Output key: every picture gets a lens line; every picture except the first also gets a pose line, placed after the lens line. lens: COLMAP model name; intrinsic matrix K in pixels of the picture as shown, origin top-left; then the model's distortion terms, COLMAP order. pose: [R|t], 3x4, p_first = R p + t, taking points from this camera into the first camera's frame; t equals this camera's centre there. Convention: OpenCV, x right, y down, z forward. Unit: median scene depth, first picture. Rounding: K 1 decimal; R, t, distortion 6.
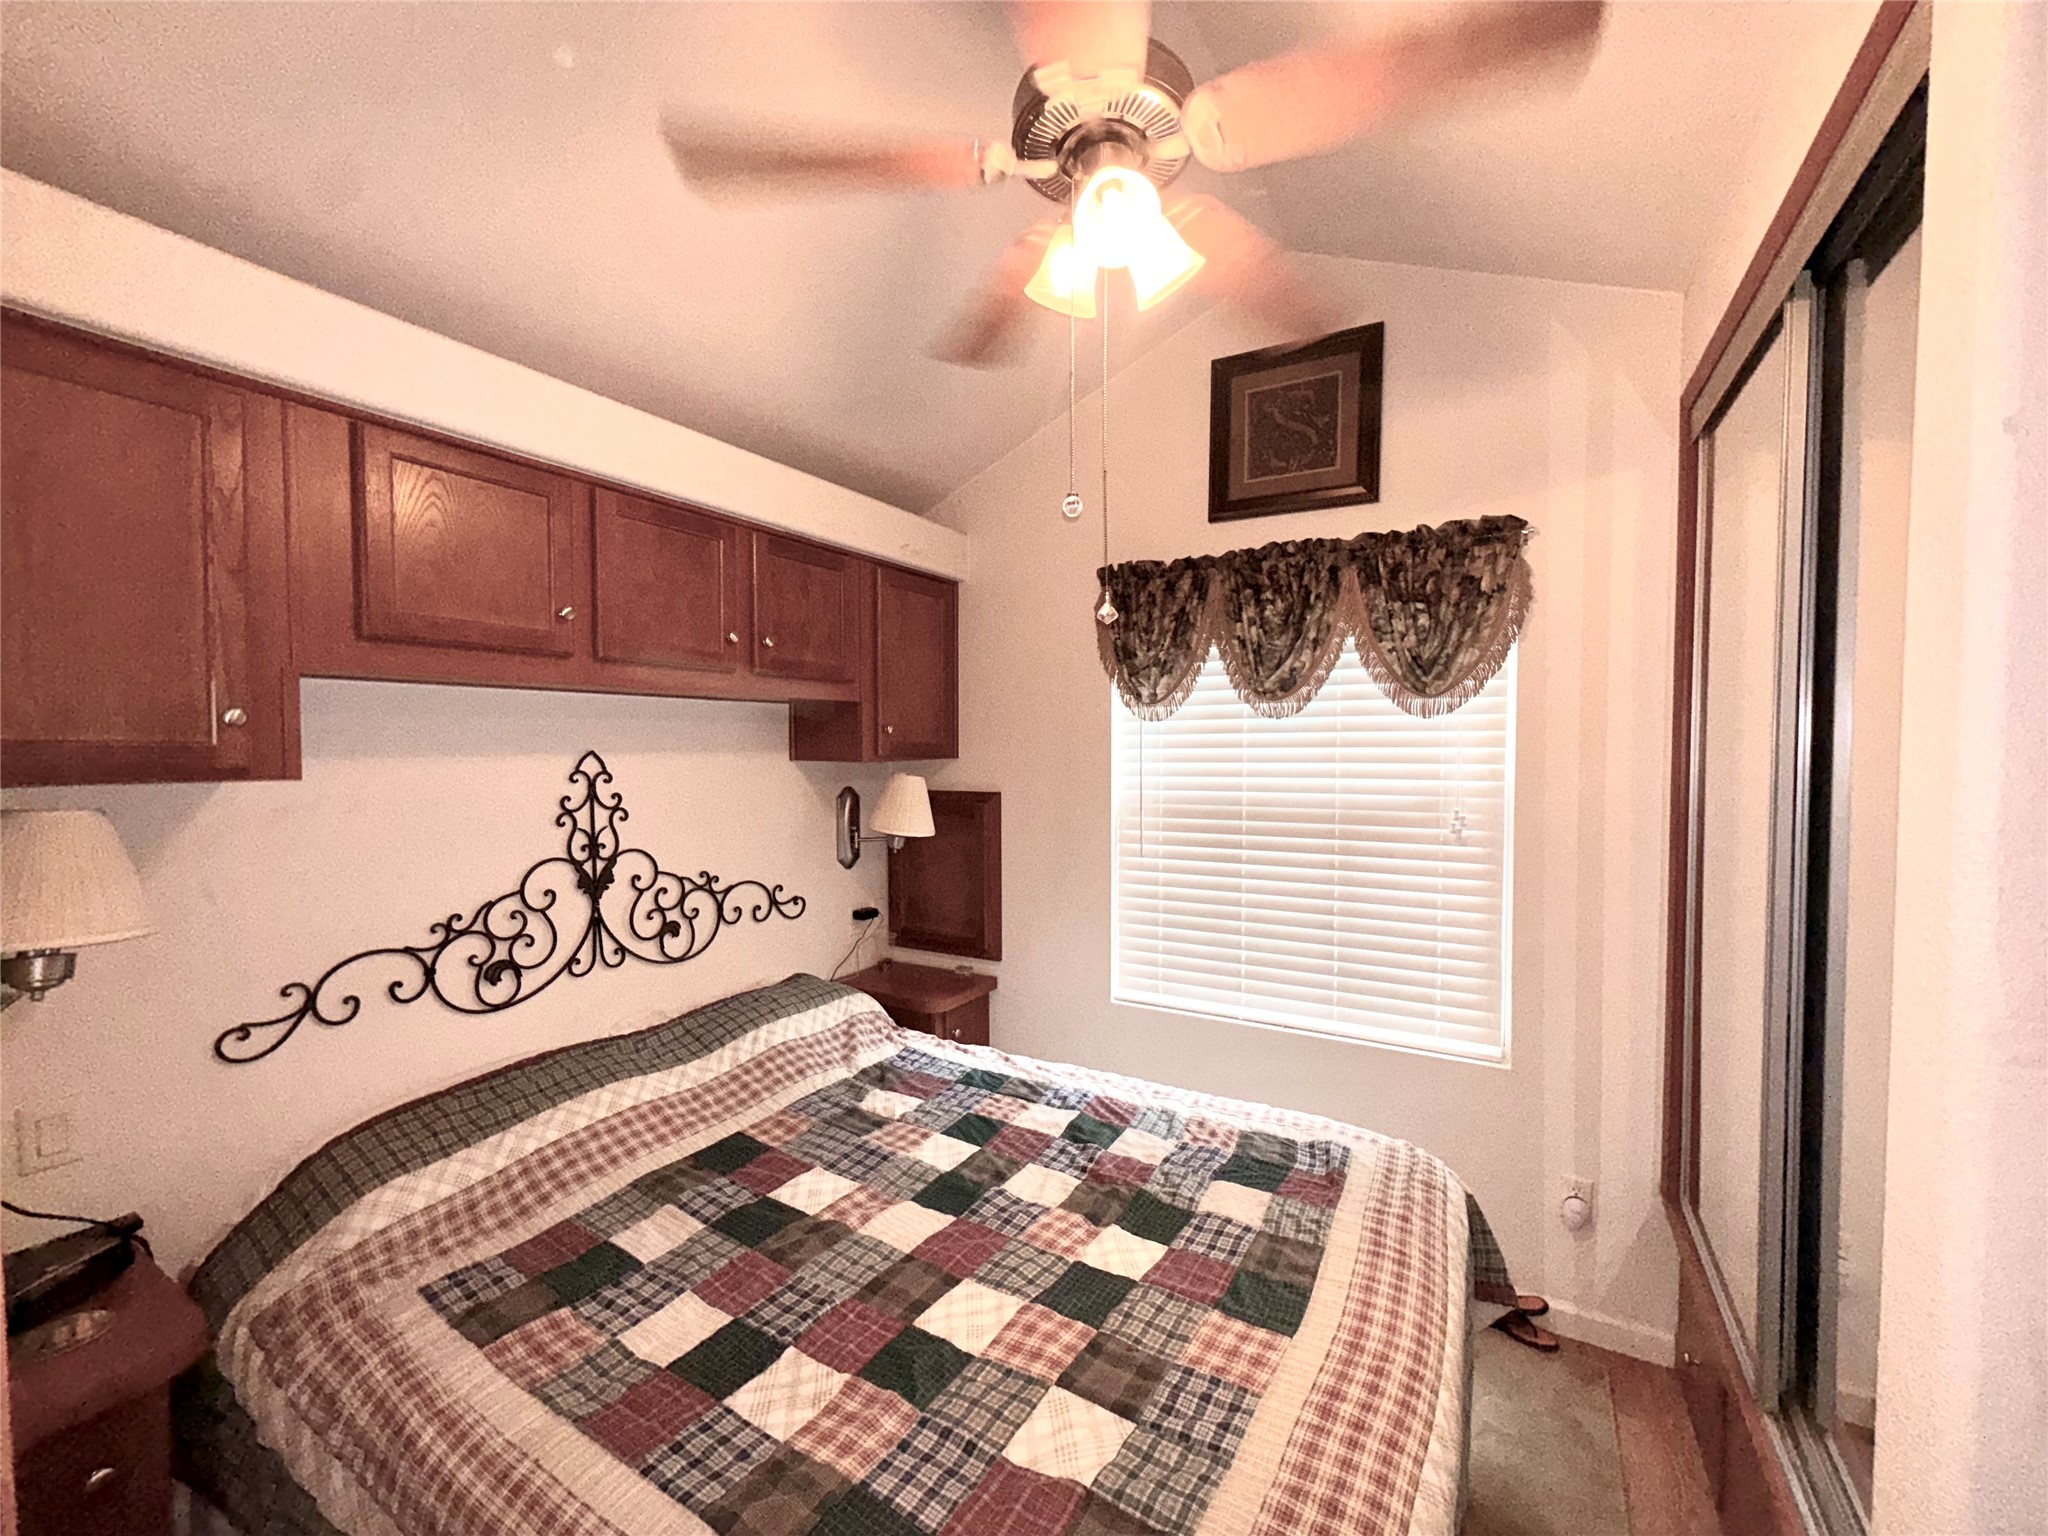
lens RADIAL K [[812.2, 0, 1024.0], [0, 812.2, 768.0], [0, 0, 1]] dist [0.000322, 0.000081]
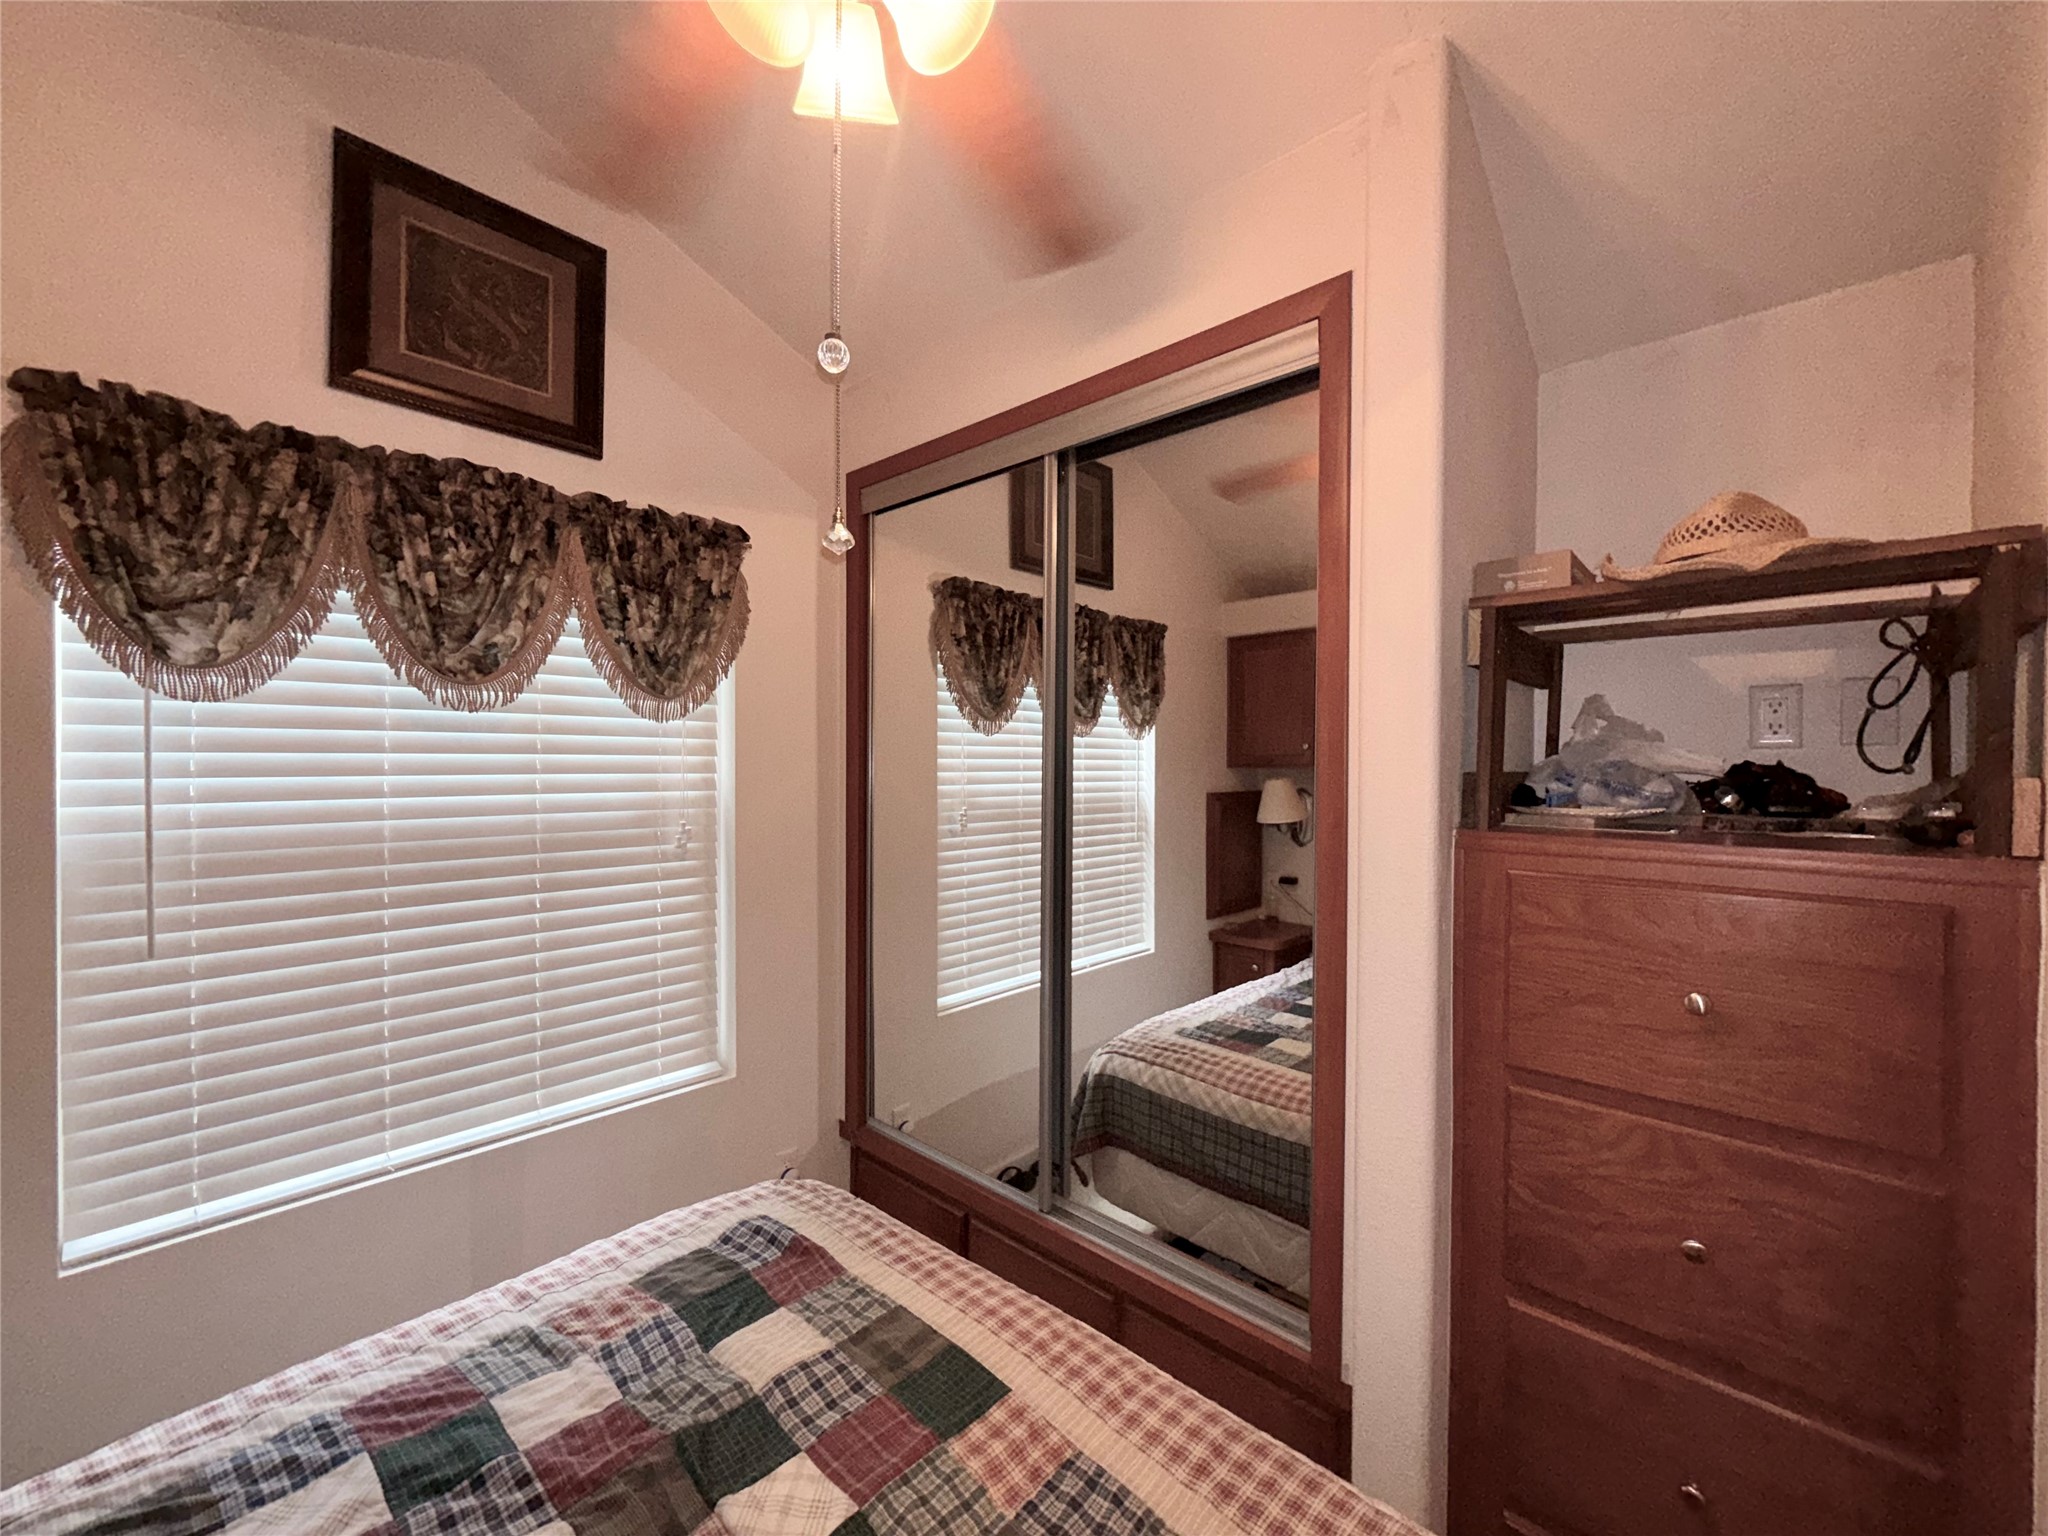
lens RADIAL K [[820.2, 0, 1024.0], [0, 820.2, 768.0], [0, 0, 1]] dist [-0.003137, -0.000011]
pose [[0.209703, -0.000341, 0.977765, -0.303125], [0.022961, 0.999726, -0.004576, 0.002628], [-0.977495, 0.023410, 0.209654, 0.413169]]
